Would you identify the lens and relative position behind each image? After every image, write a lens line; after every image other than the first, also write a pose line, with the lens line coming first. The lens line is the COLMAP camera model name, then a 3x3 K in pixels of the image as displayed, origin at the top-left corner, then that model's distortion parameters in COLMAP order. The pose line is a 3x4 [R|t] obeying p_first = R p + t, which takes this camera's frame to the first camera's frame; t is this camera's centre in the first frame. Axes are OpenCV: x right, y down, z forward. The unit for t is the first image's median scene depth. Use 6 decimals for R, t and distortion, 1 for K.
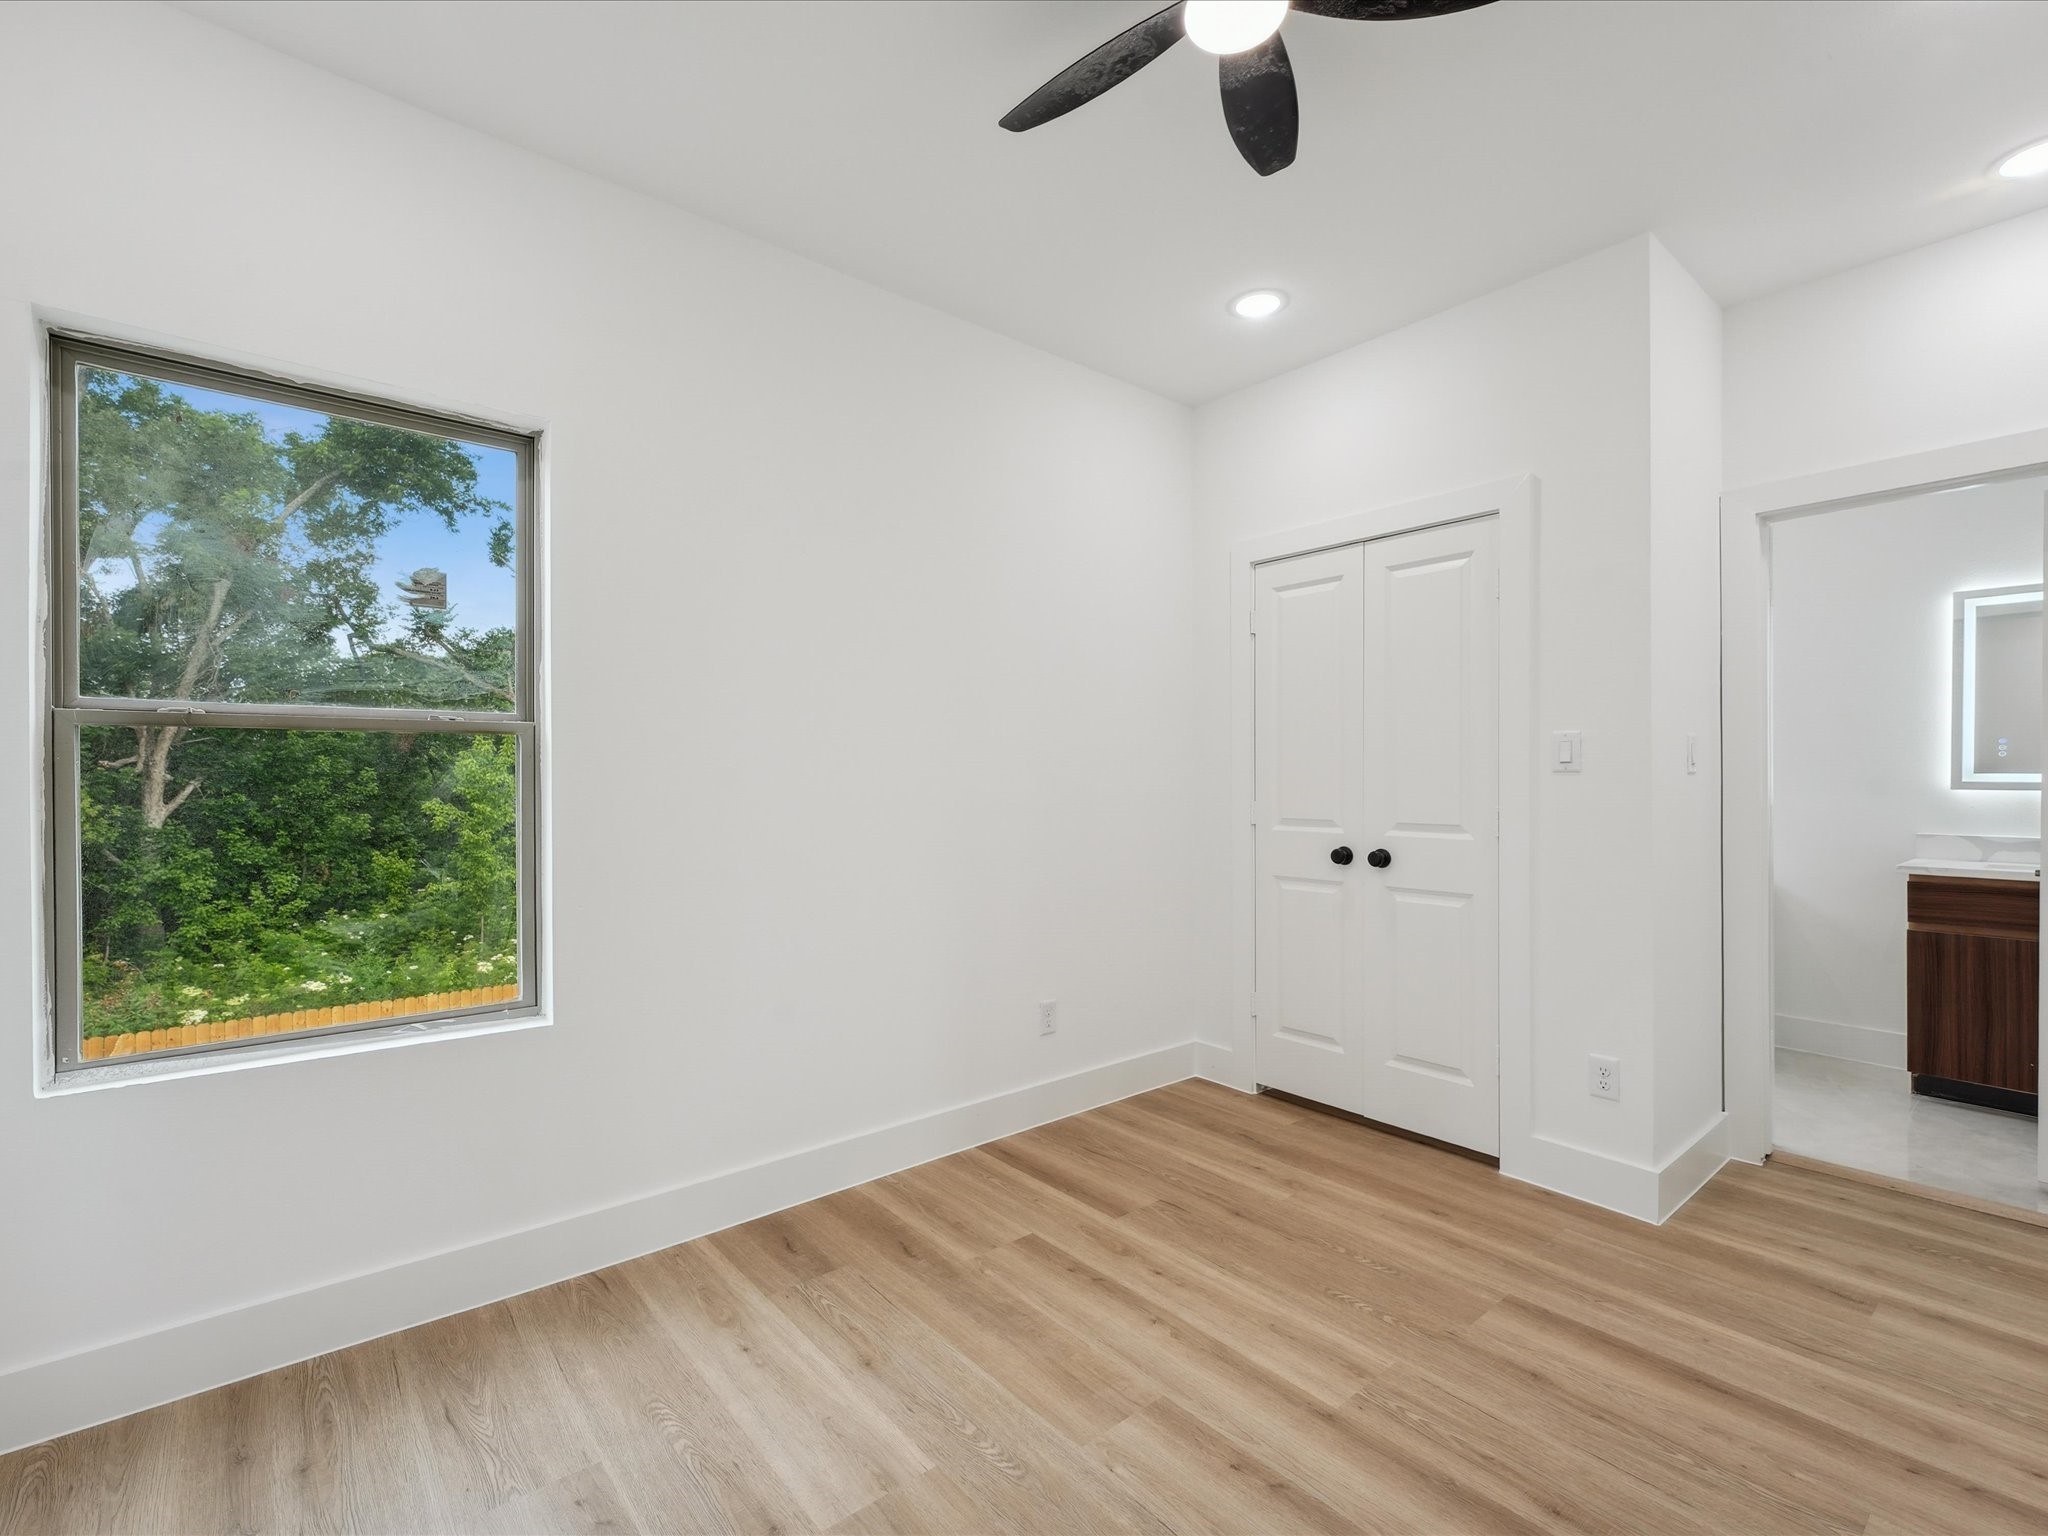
lens RADIAL K [[903.0, 0, 986.3], [0, 903.0, 791.5], [0, 0, 1]] dist [0.001238, -0.000472]
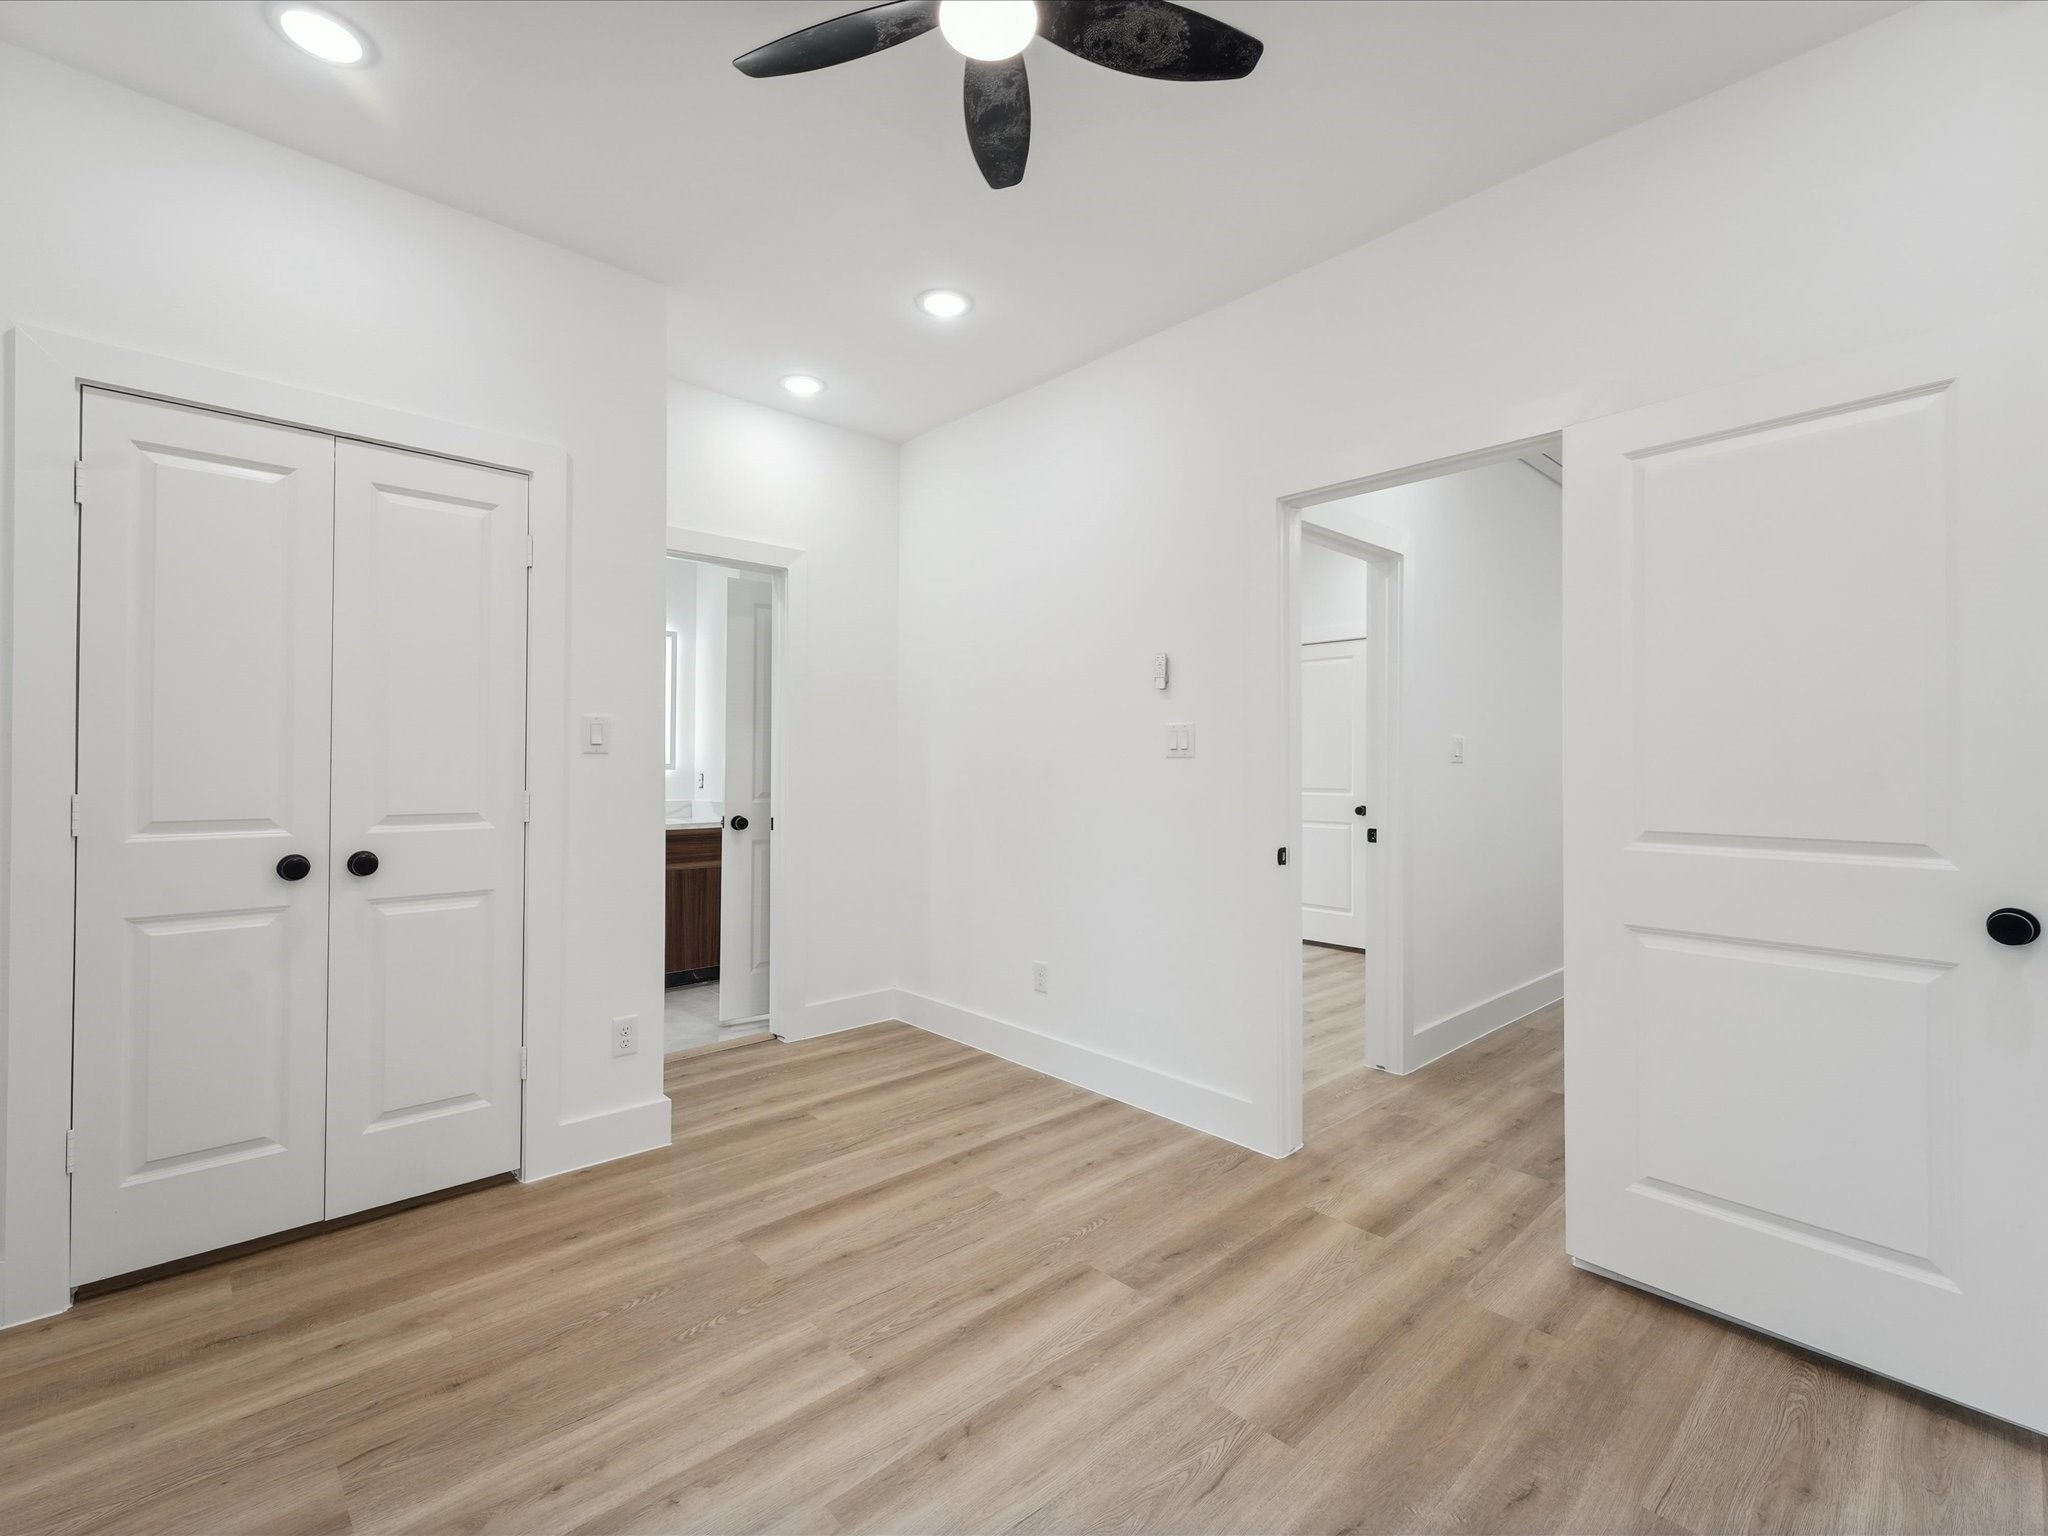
lens RADIAL K [[924.6, 0, 1024.0], [0, 924.6, 768.0], [0, 0, 1]] dist [0.004075, -0.000086]
pose [[-0.065984, -0.006411, 0.997800, -0.445873], [0.010317, 0.999922, 0.007107, -0.007290], [-0.997767, 0.010763, -0.065913, 0.587059]]
